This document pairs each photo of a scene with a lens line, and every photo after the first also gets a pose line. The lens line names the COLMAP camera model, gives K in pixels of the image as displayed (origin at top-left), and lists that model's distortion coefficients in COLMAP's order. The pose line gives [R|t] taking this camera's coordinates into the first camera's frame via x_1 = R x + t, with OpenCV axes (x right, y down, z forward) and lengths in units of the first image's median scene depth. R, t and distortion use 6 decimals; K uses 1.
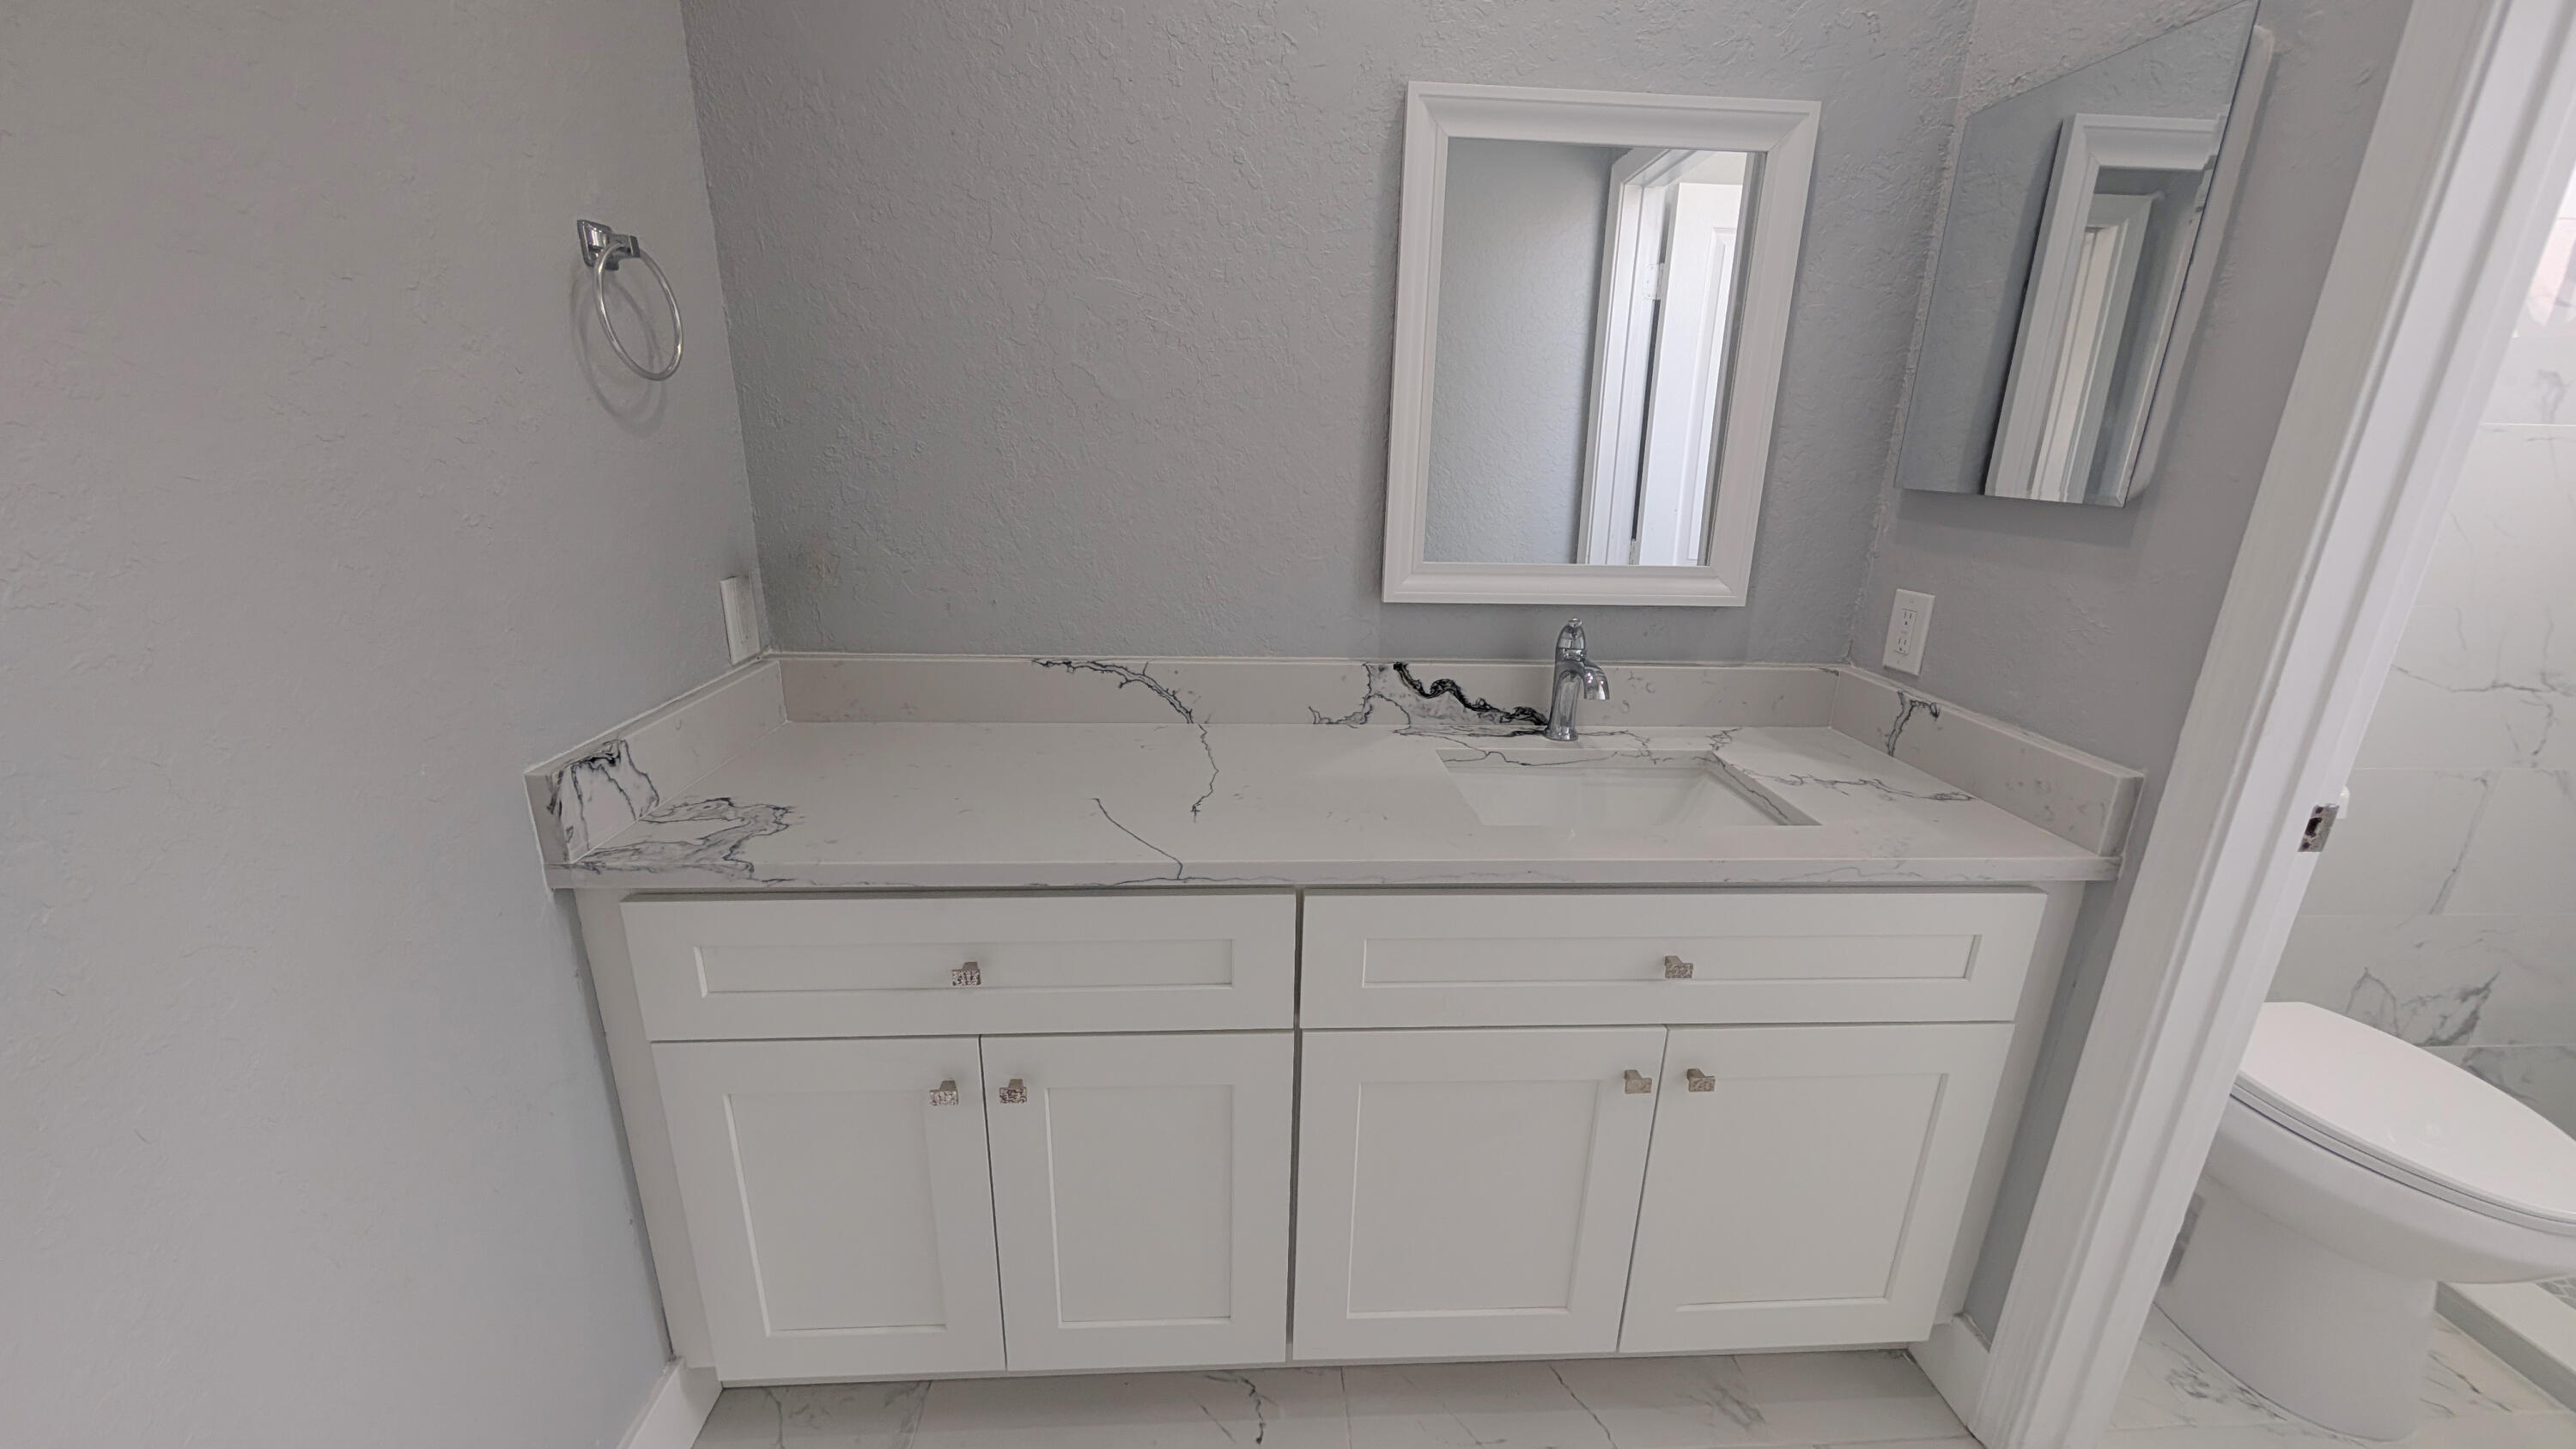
lens RADIAL K [[983.0, 0, 1289.4], [0, 983.0, 740.6], [0, 0, 1]] dist [0.001751, 0.000609]
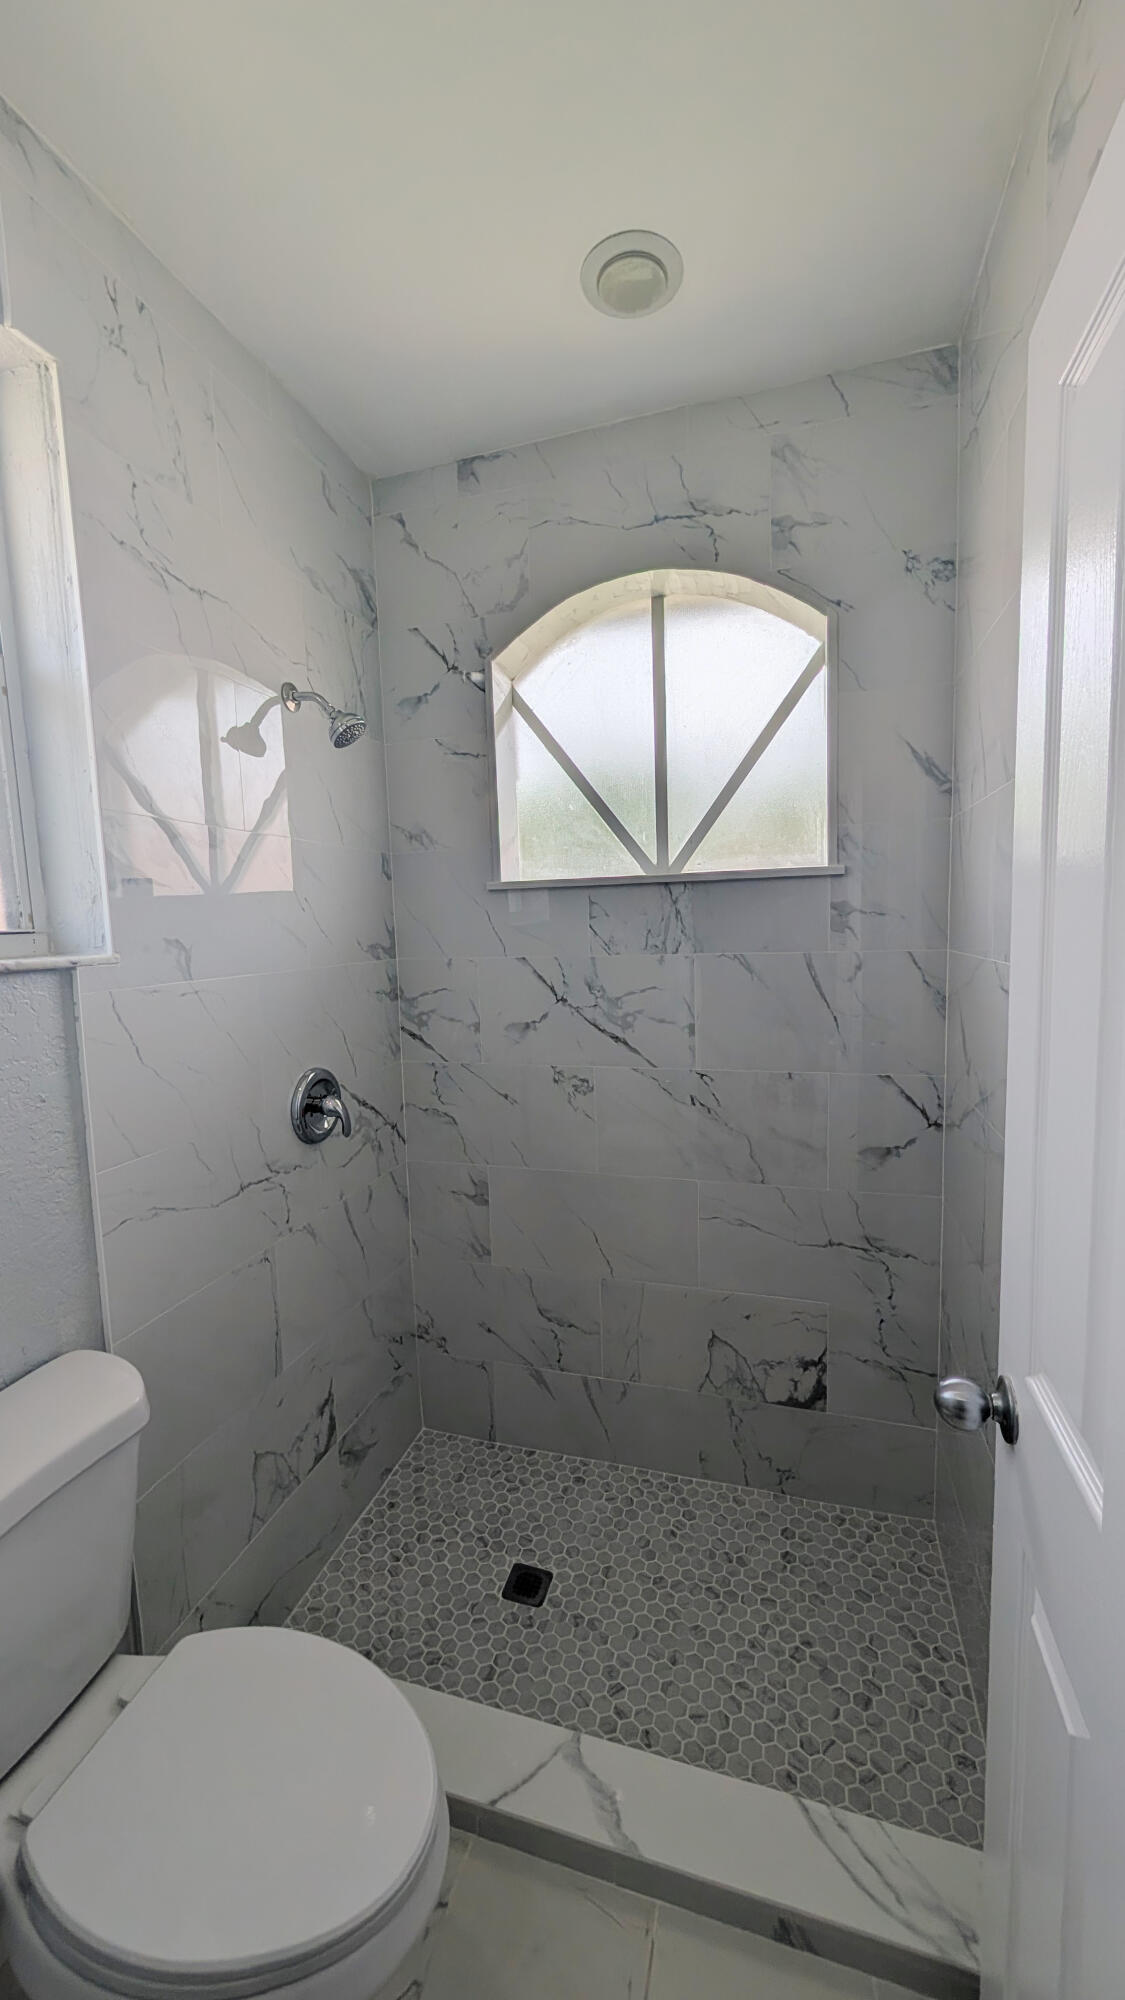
lens RADIAL K [[763.1, 0, 560.0], [0, 763.1, 1004.5], [0, 0, 1]] dist [0.001751, 0.000609]
pose [[0.346247, -0.134206, 0.928494, 0.615592], [0.322510, 0.946422, 0.016529, -0.175889], [-0.880965, 0.293726, 0.370979, 0.306948]]
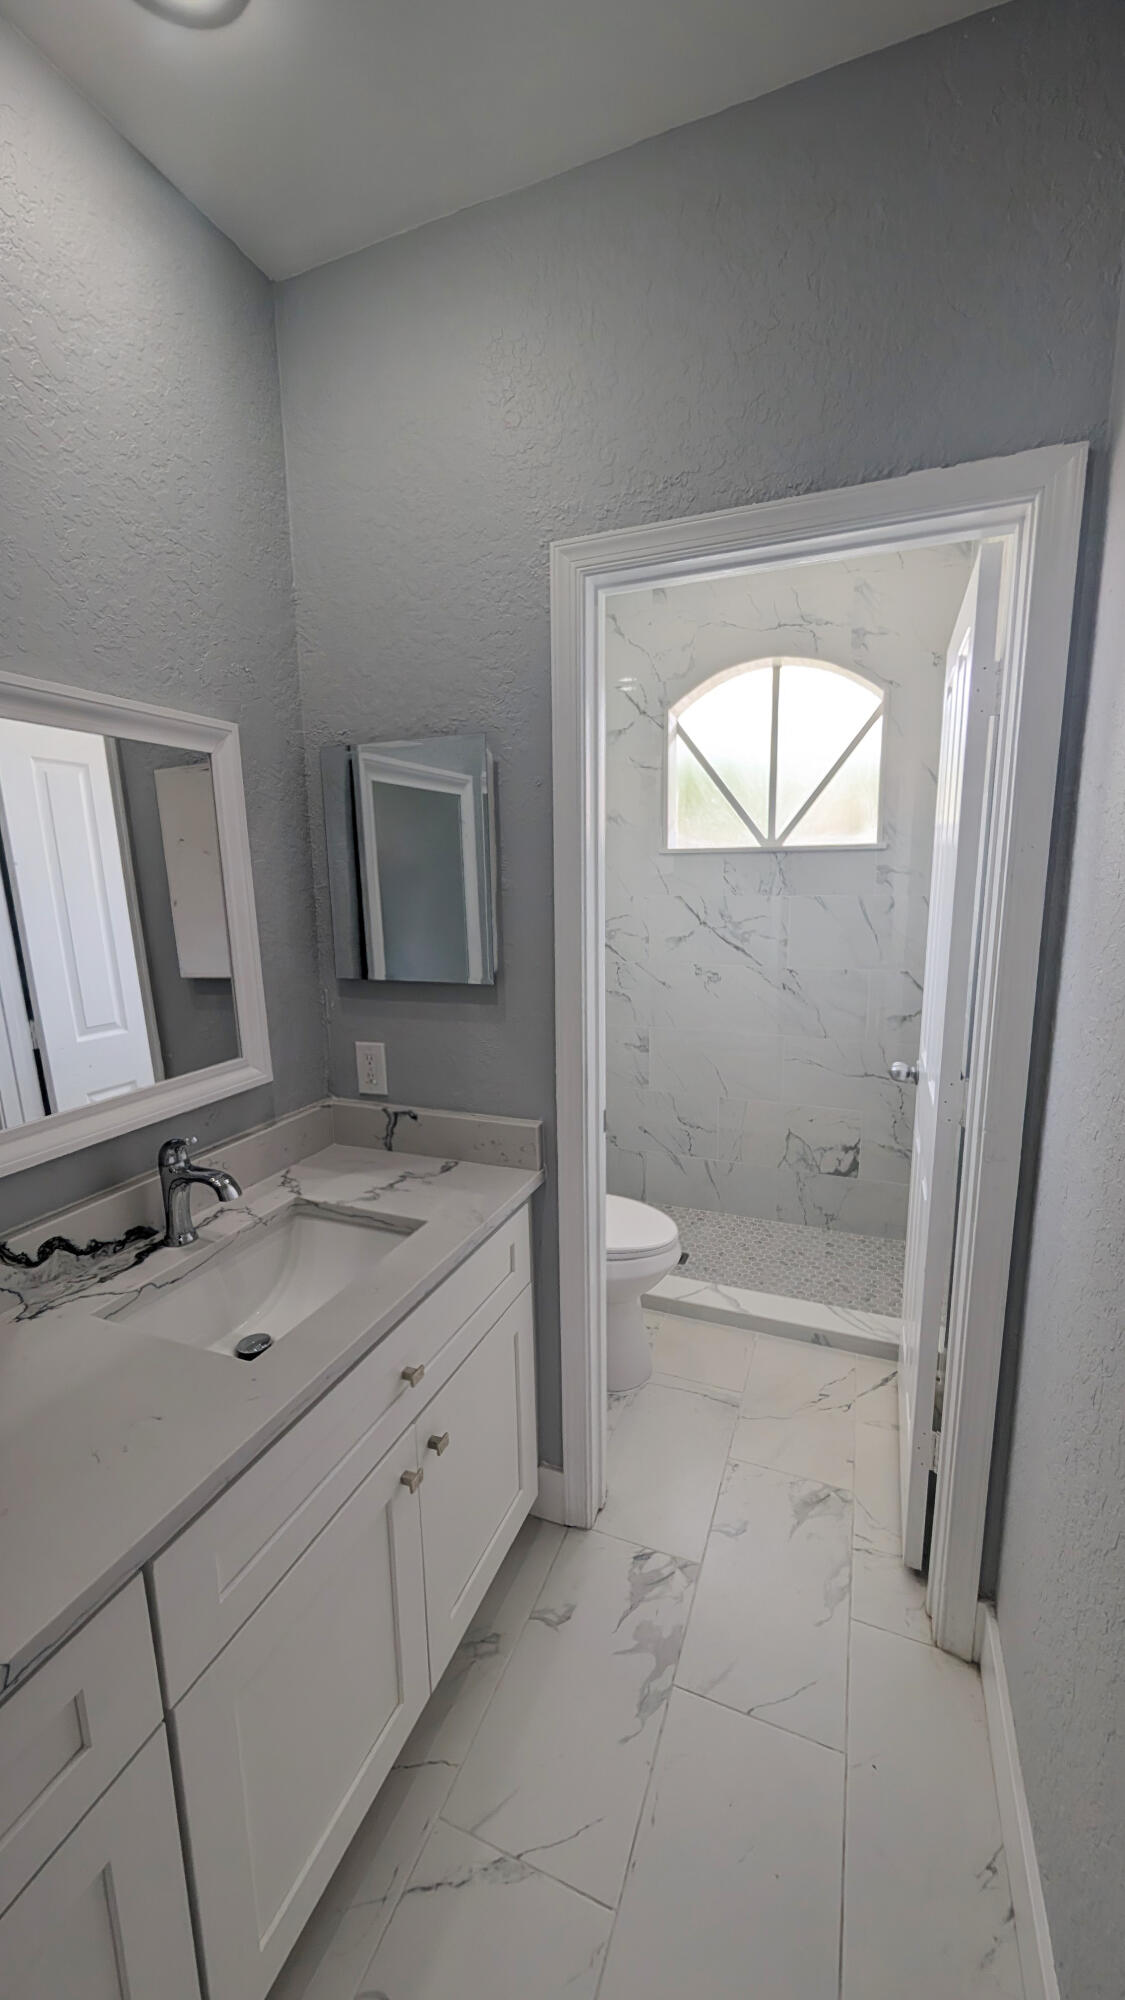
lens RADIAL K [[763.1, 0, 557.2], [0, 763.1, 1003.4], [0, 0, 1]] dist [0.001751, 0.000609]
pose [[0.434364, -0.185271, 0.881478, -0.250250], [0.296481, 0.953493, 0.054311, -0.183647], [-0.850545, 0.237751, 0.469092, 0.193578]]
